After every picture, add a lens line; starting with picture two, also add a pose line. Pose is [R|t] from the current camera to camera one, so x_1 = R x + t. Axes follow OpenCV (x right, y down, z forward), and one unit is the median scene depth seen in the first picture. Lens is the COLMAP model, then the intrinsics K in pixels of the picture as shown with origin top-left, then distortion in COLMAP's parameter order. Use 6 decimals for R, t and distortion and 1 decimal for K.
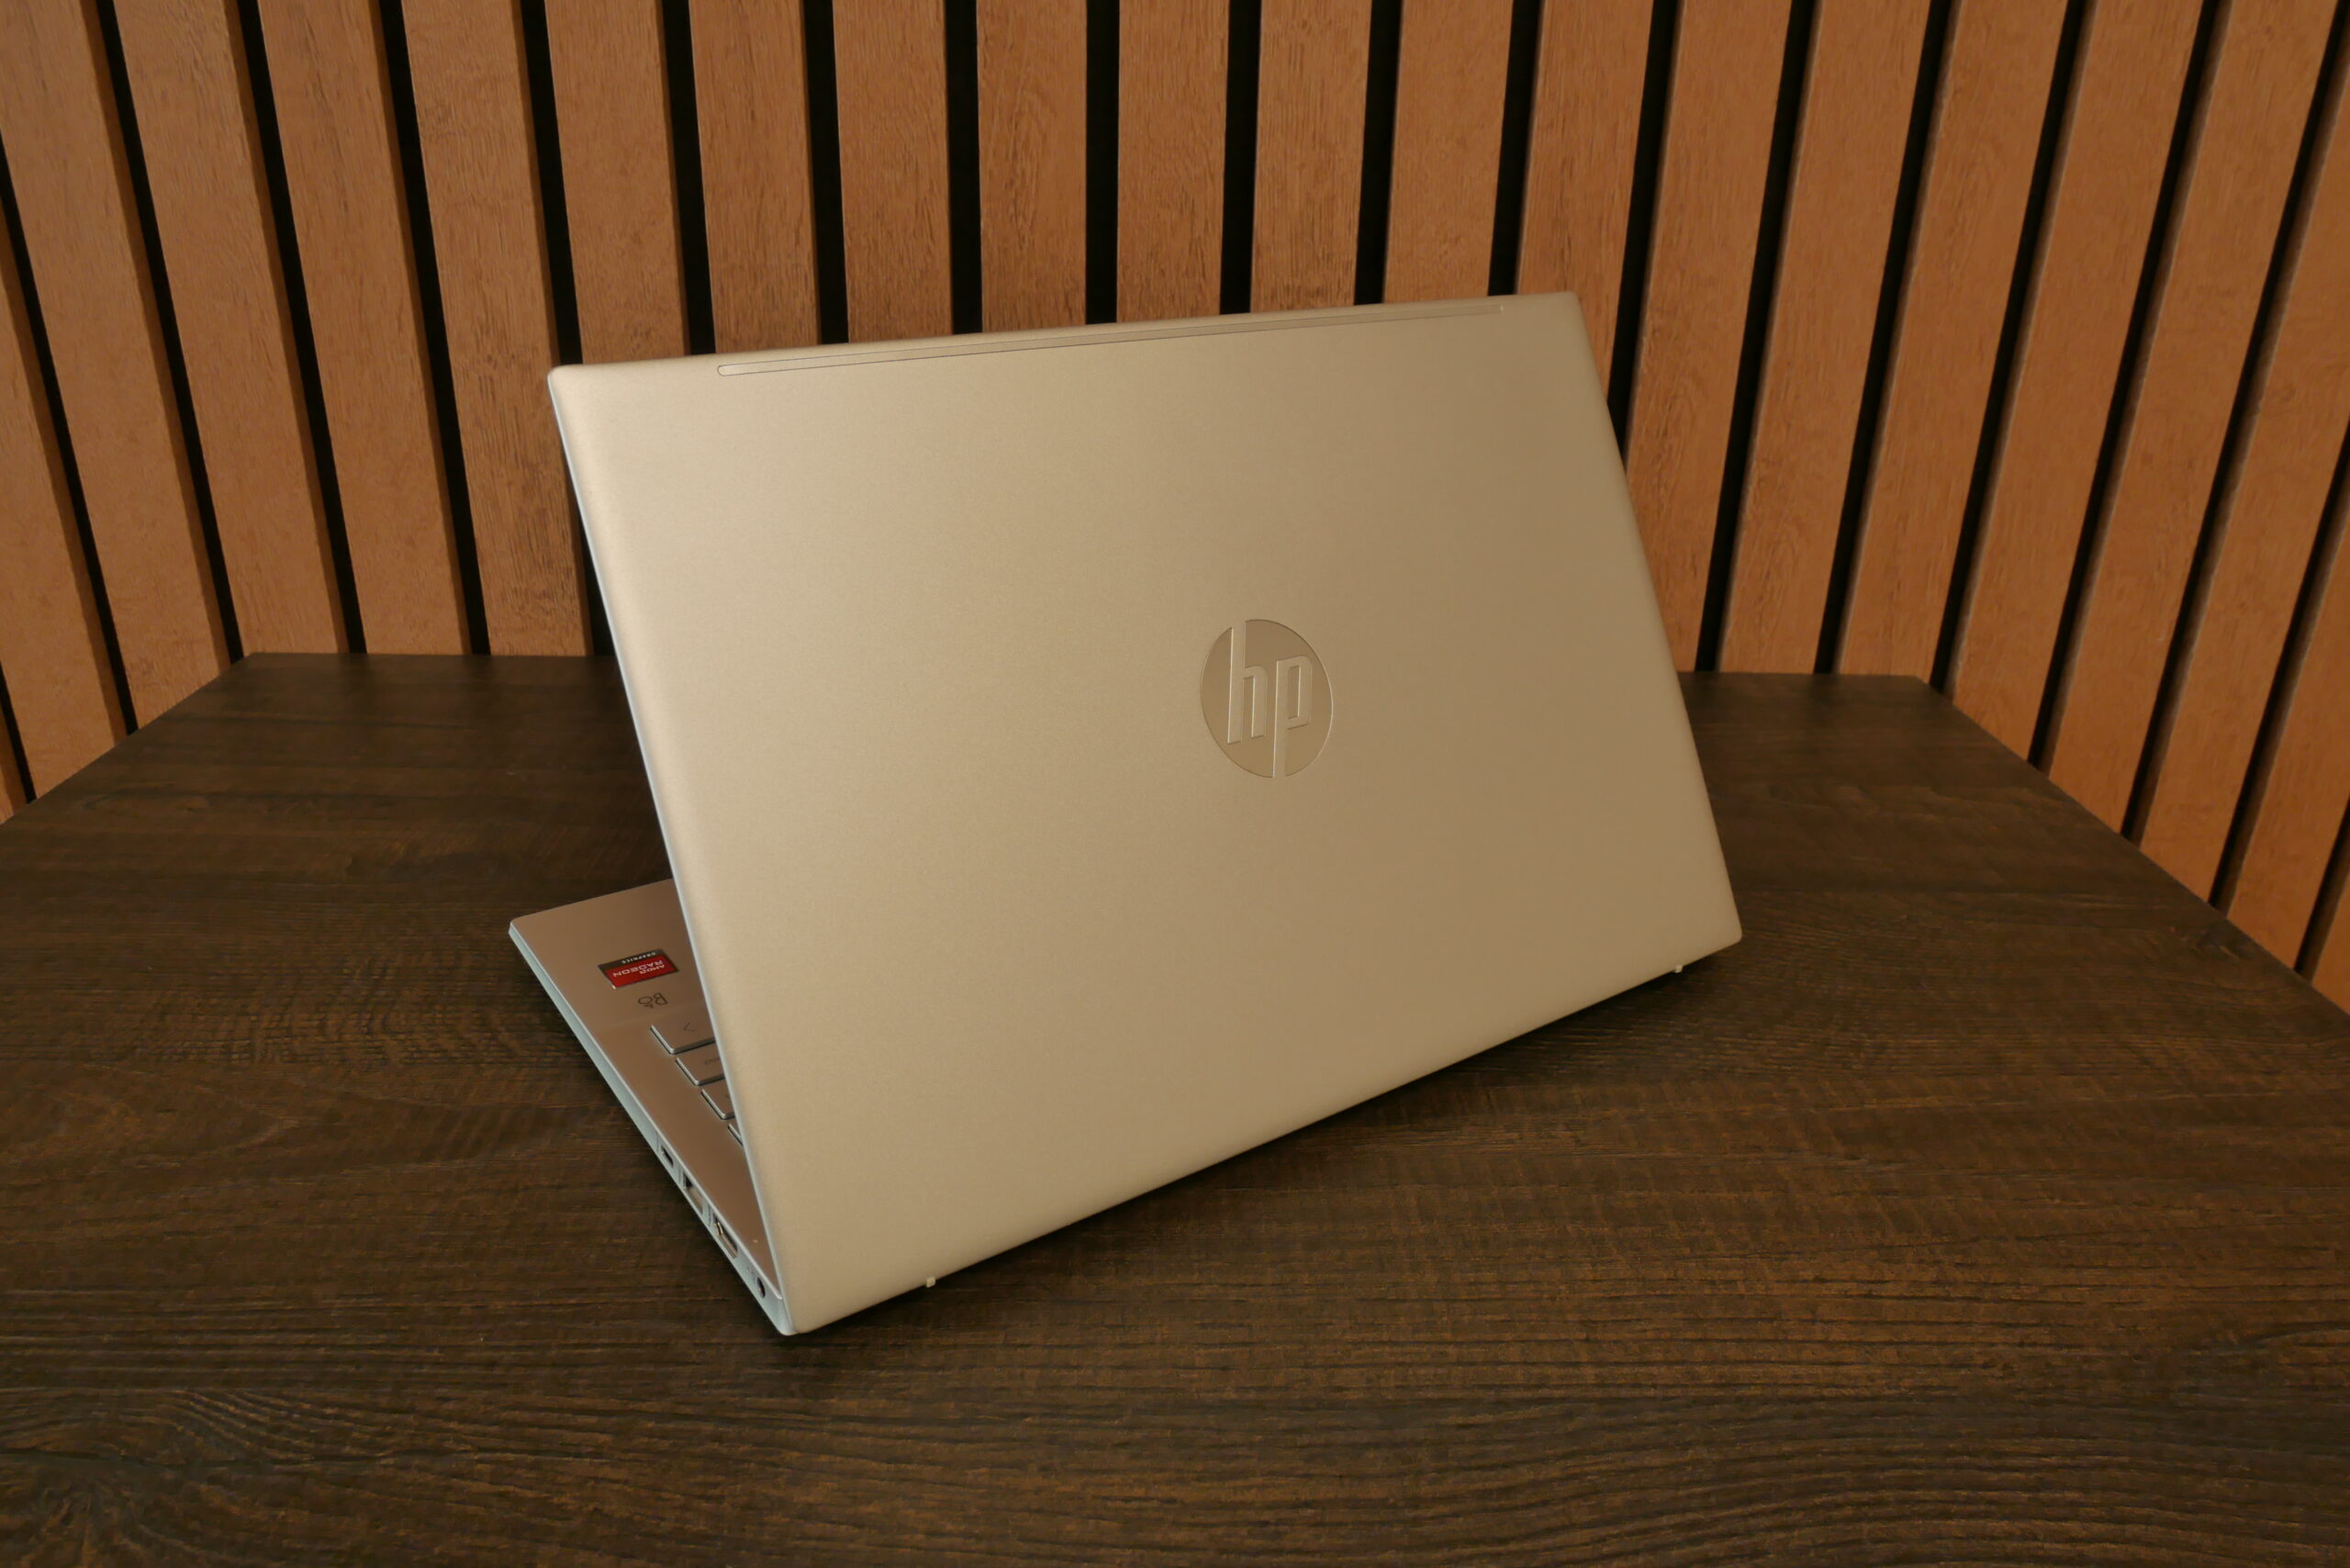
lens RADIAL K [[1668.7, 0, 1175.0], [0, 1668.7, 784.0], [0, 0, 1]] dist [-0.003834, -0.000542]
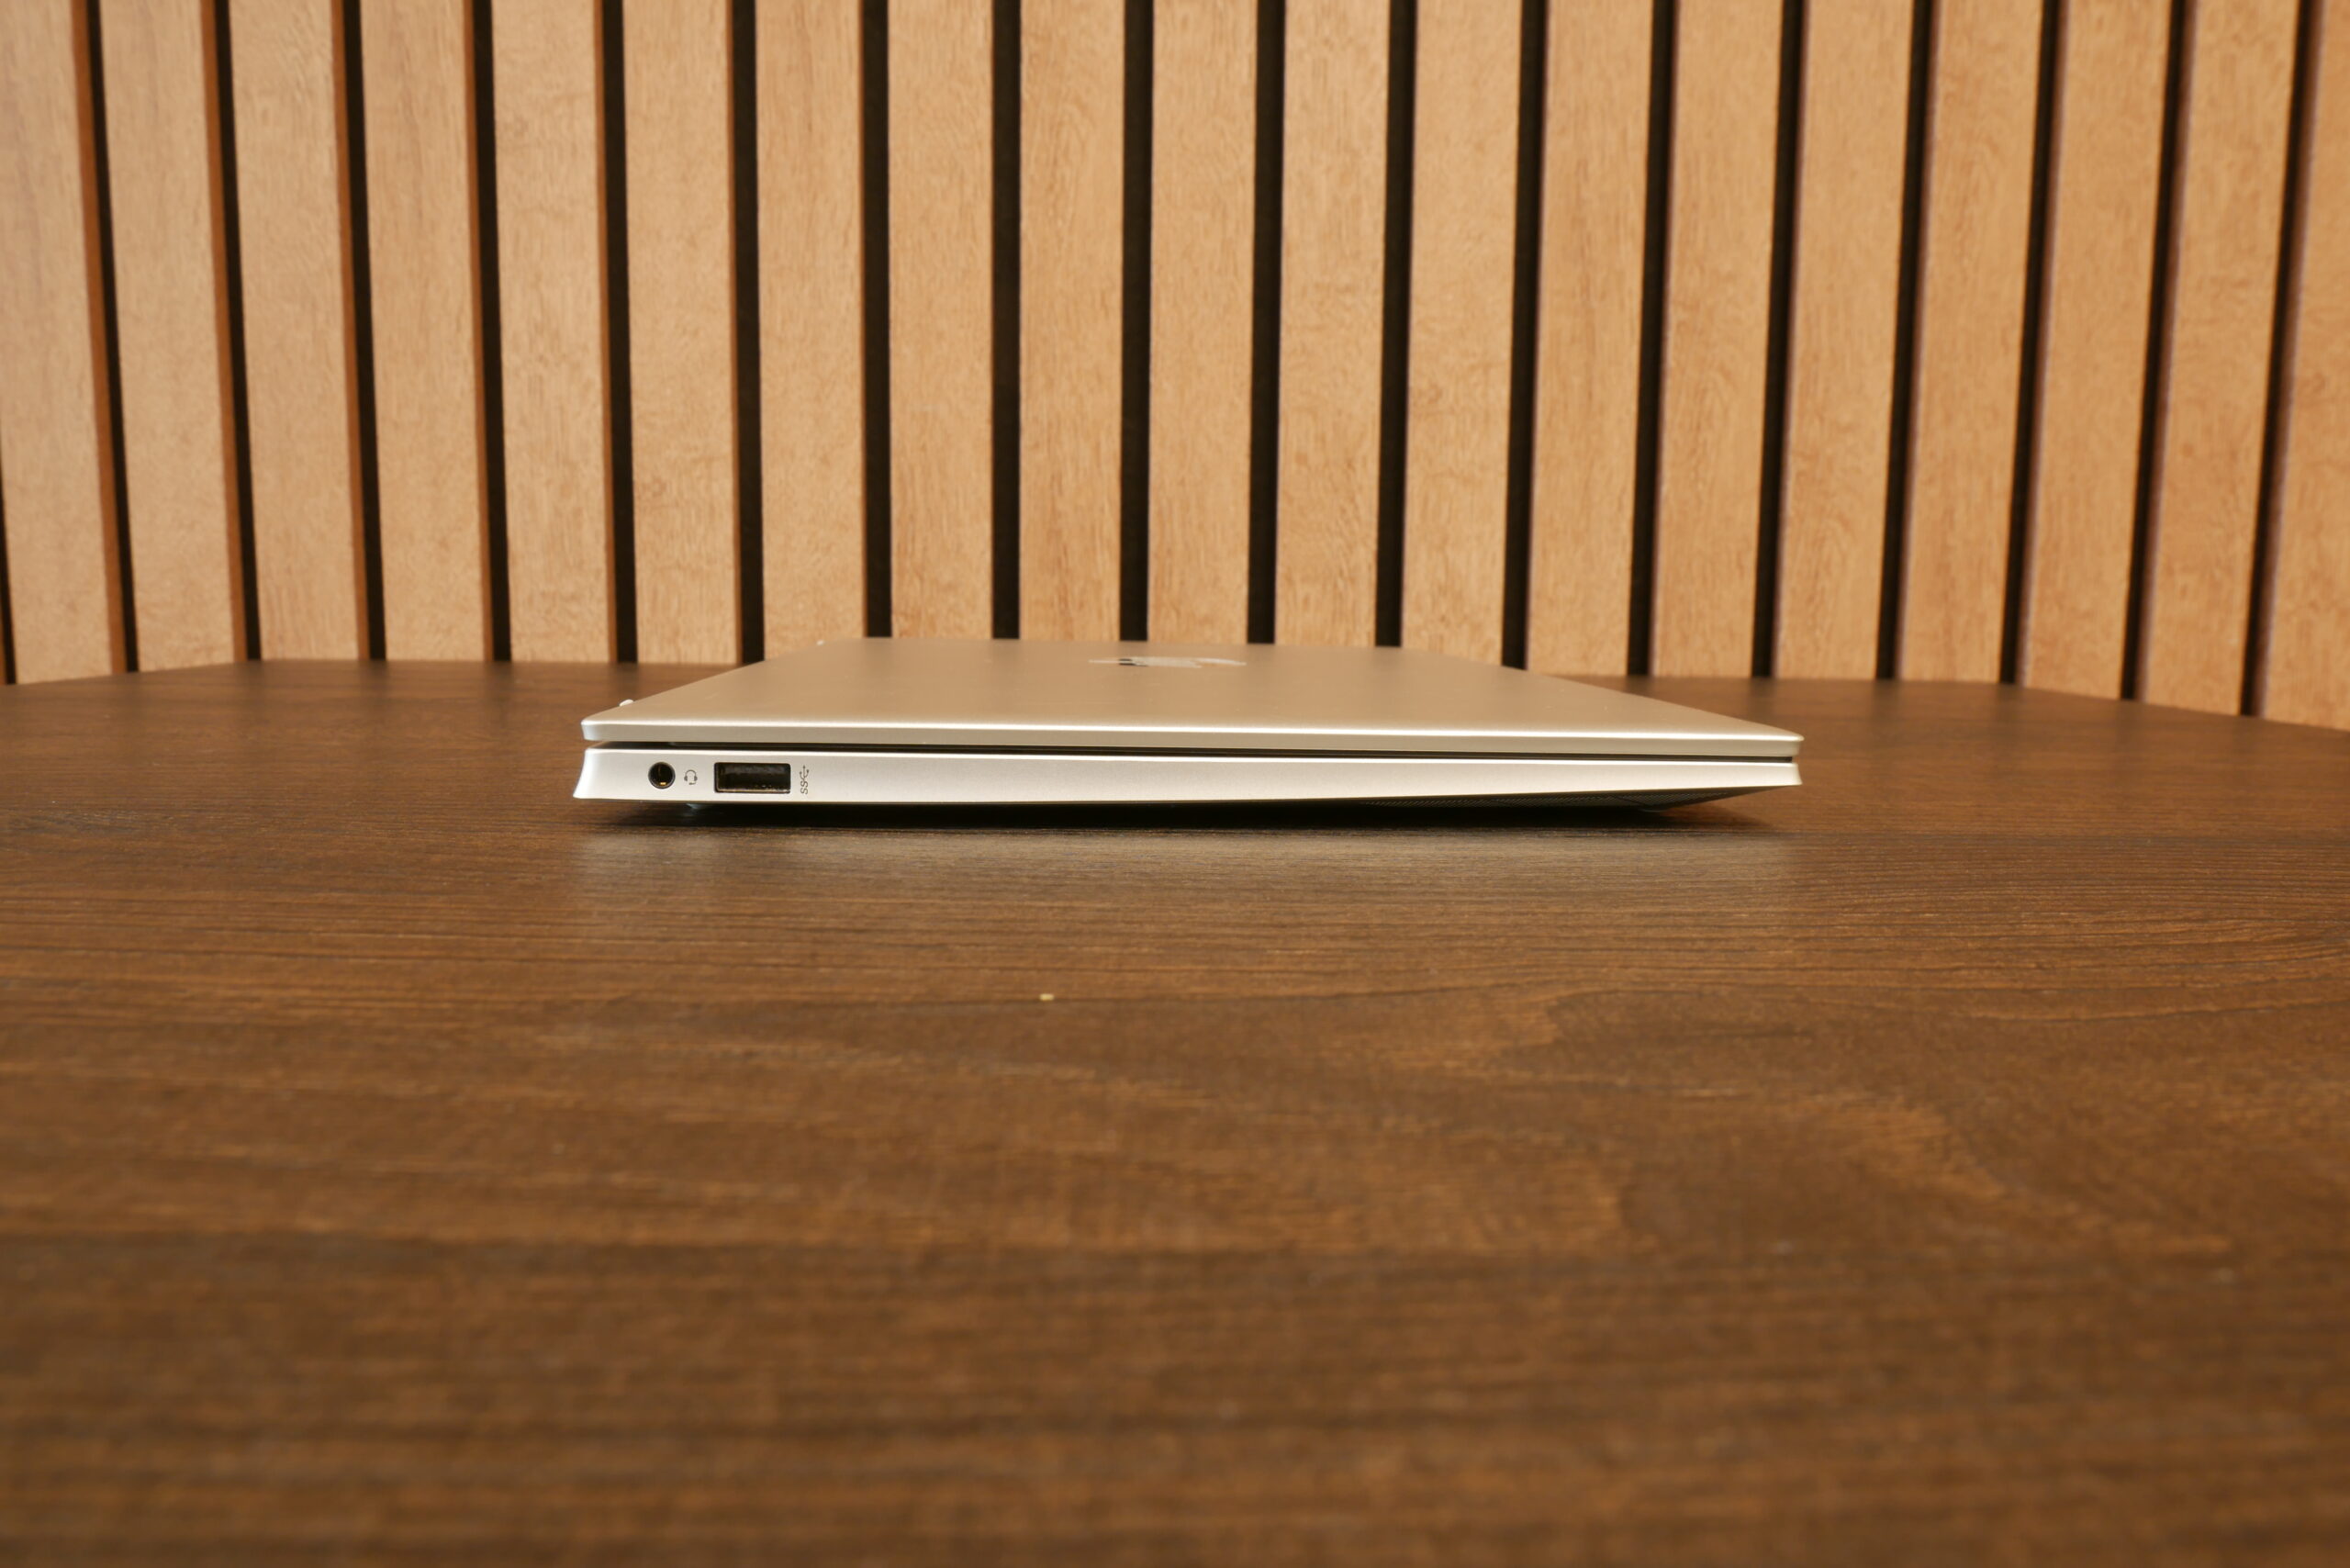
lens RADIAL K [[1666.6, 0, 1175.0], [0, 1666.6, 784.0], [0, 0, 1]] dist [-0.005036, 0.000833]
pose [[0.999787, -0.008534, -0.018773, -0.003744], [0.003035, 0.961331, -0.275378, 0.284992], [0.020397, 0.275262, 0.961153, 0.095664]]
